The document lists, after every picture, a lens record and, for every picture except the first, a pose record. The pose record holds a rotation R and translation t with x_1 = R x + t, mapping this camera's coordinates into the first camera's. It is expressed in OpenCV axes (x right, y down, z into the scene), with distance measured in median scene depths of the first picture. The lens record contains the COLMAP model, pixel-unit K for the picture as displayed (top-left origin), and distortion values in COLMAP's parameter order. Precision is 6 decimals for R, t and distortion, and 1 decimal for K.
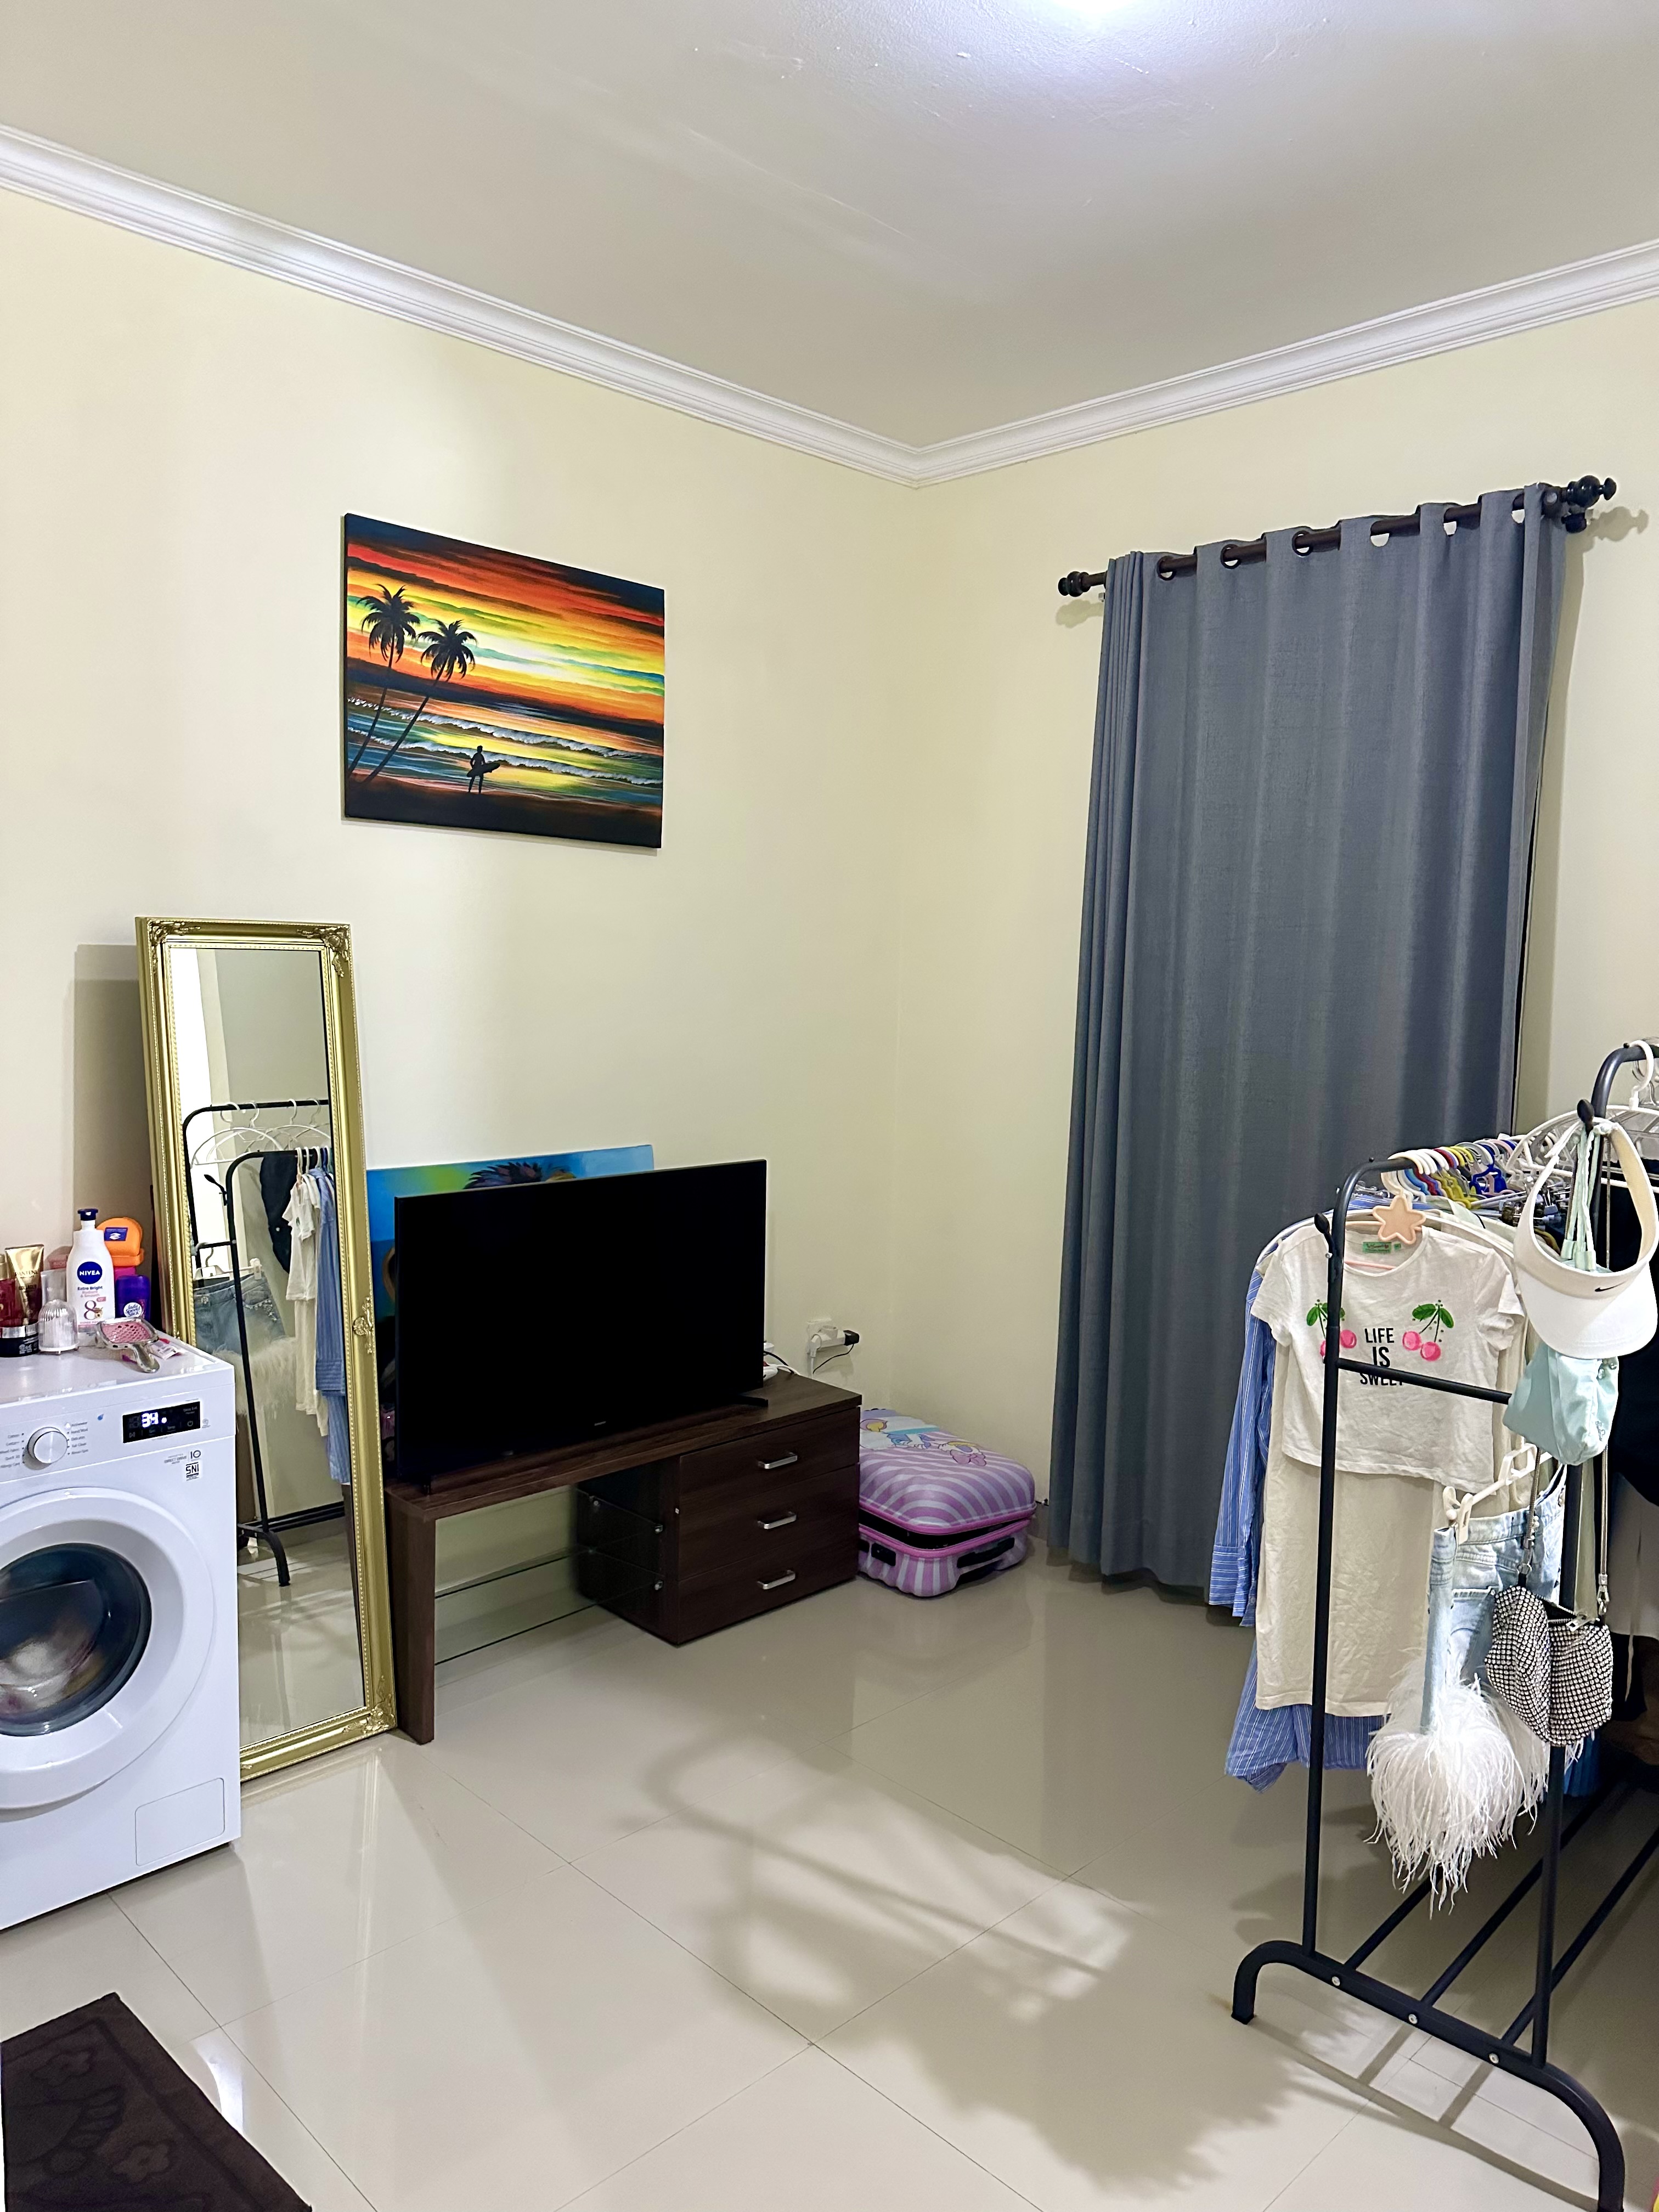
lens RADIAL K [[1563.3, 0, 829.5], [0, 1563.3, 1106.0], [0, 0, 1]] dist [0.000743, -0.004082]
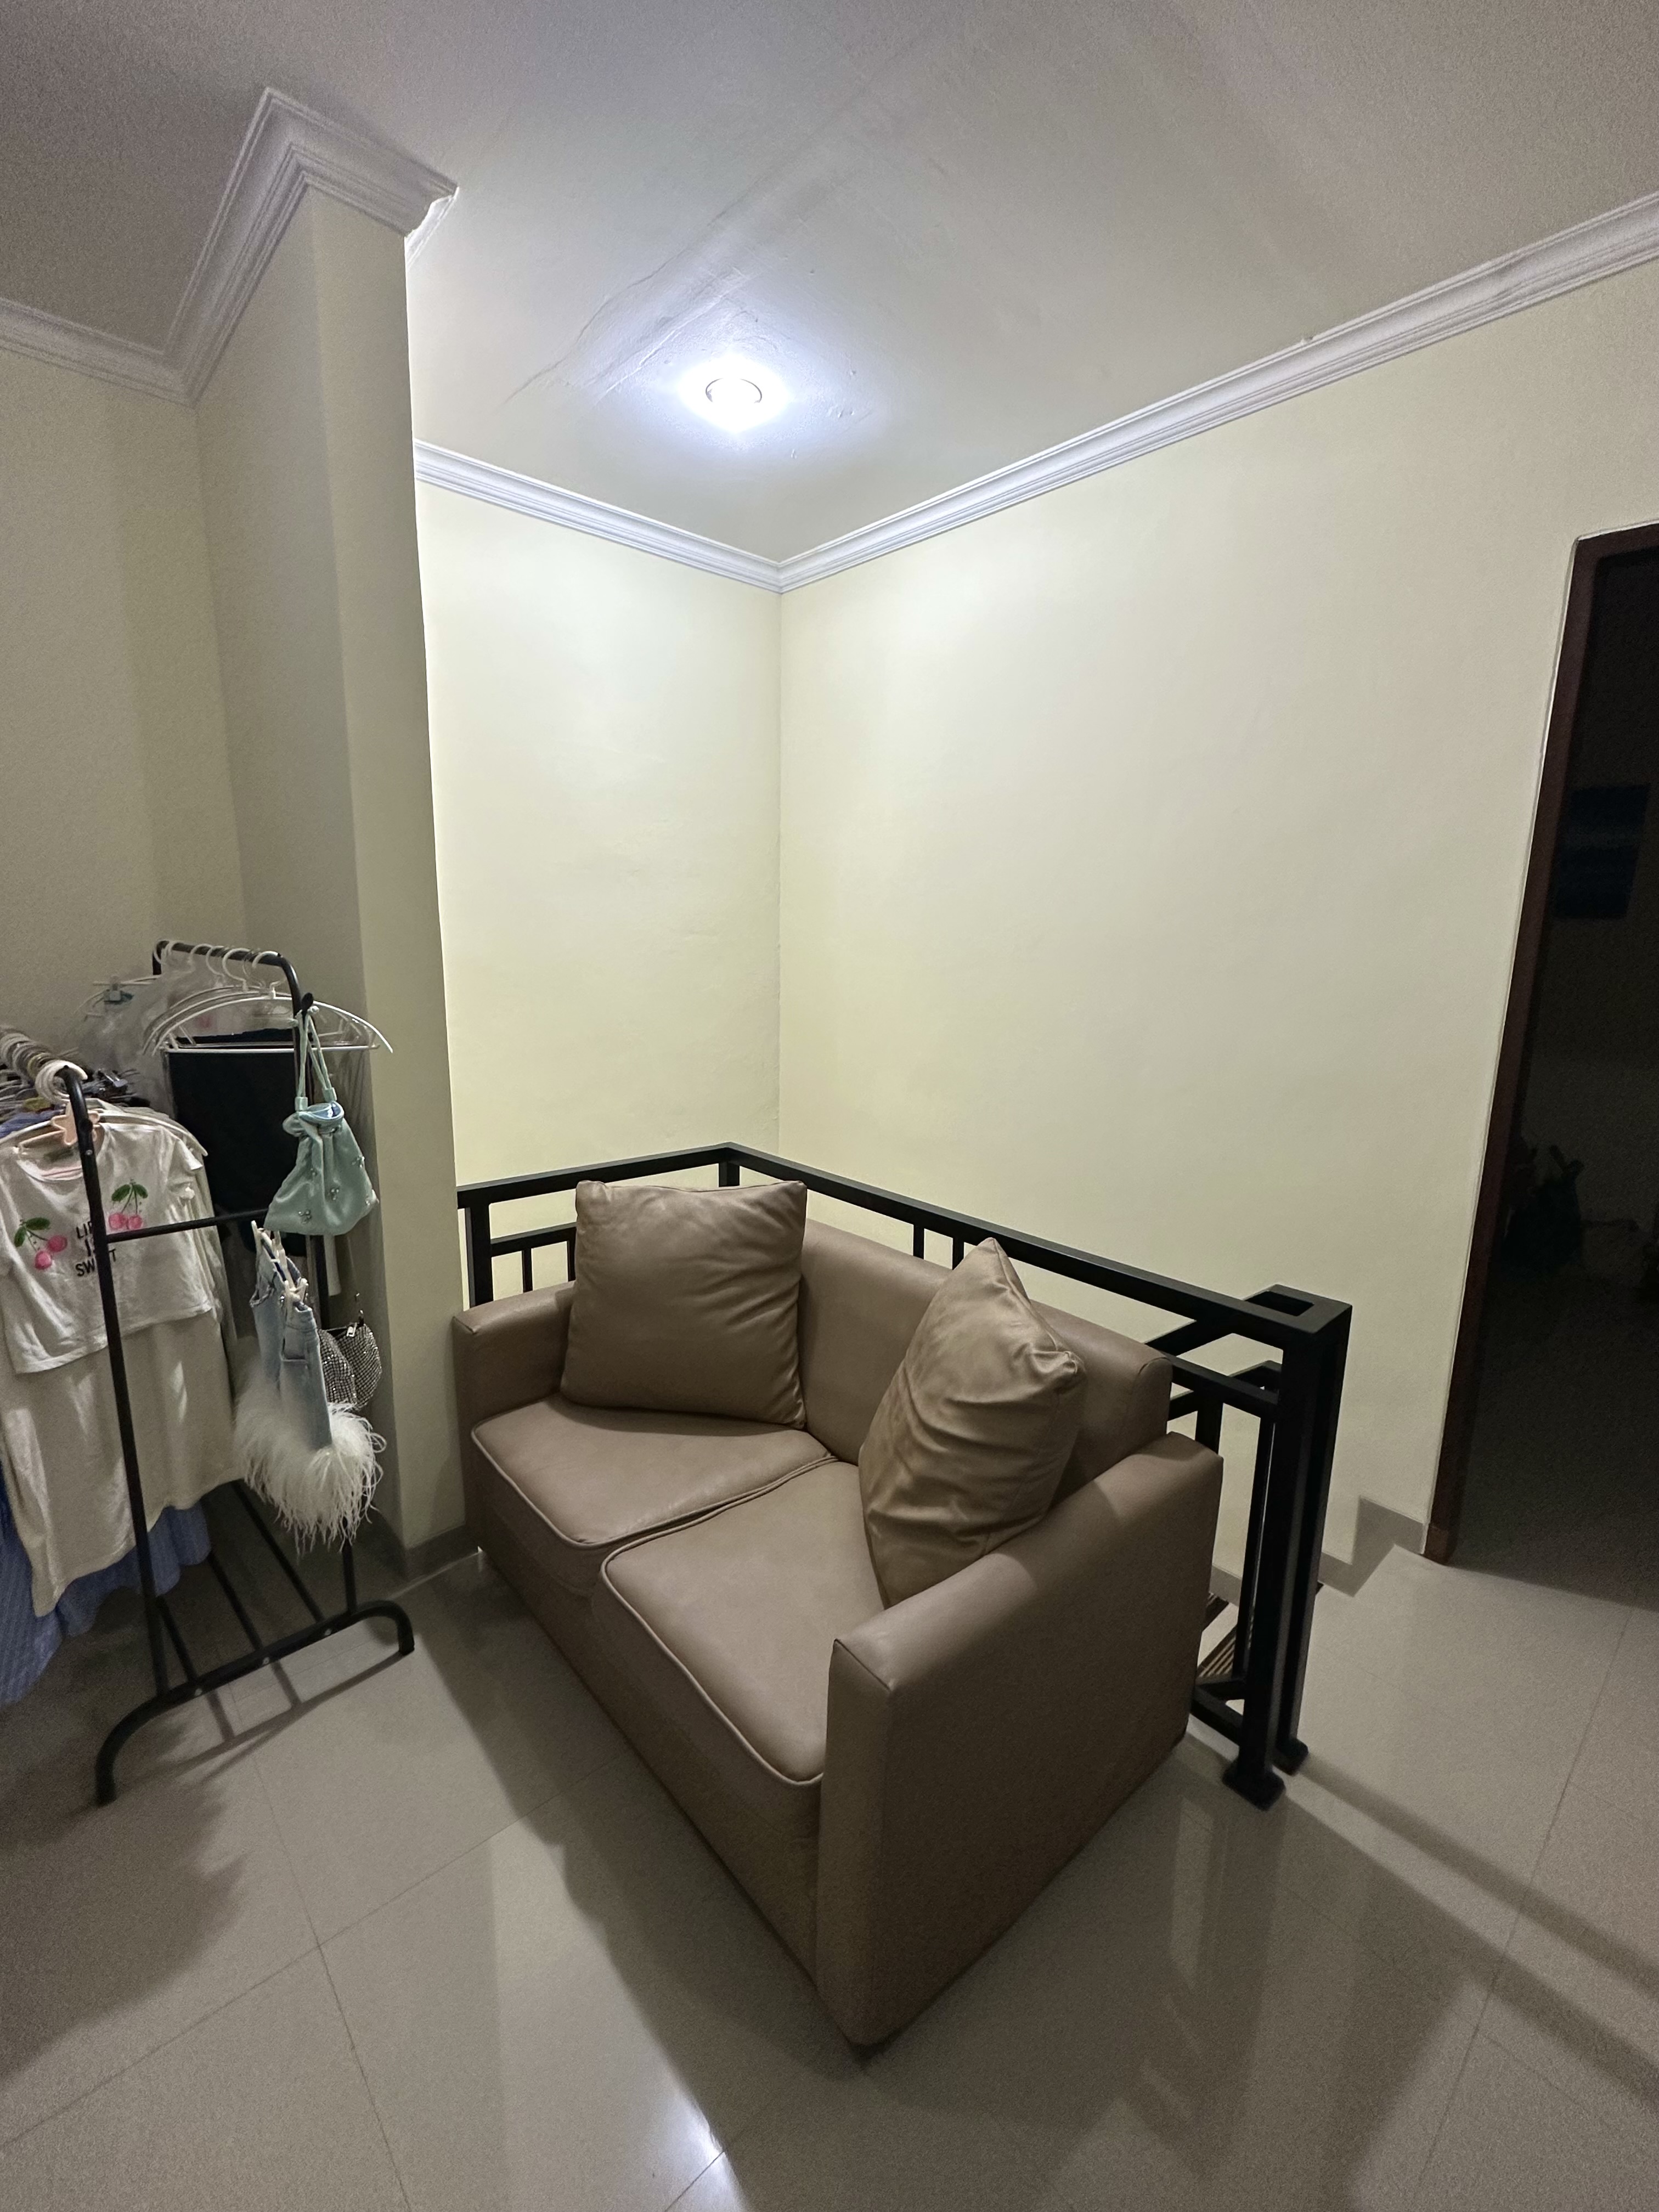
lens RADIAL K [[956.7, 0, 829.5], [0, 956.7, 1106.0], [0, 0, 1]] dist [0.000135, -0.000011]
pose [[0.035149, -0.201584, 0.978840, -0.362122], [0.084633, 0.976528, 0.198068, -0.046119], [-0.995792, 0.075881, 0.051384, 0.390039]]
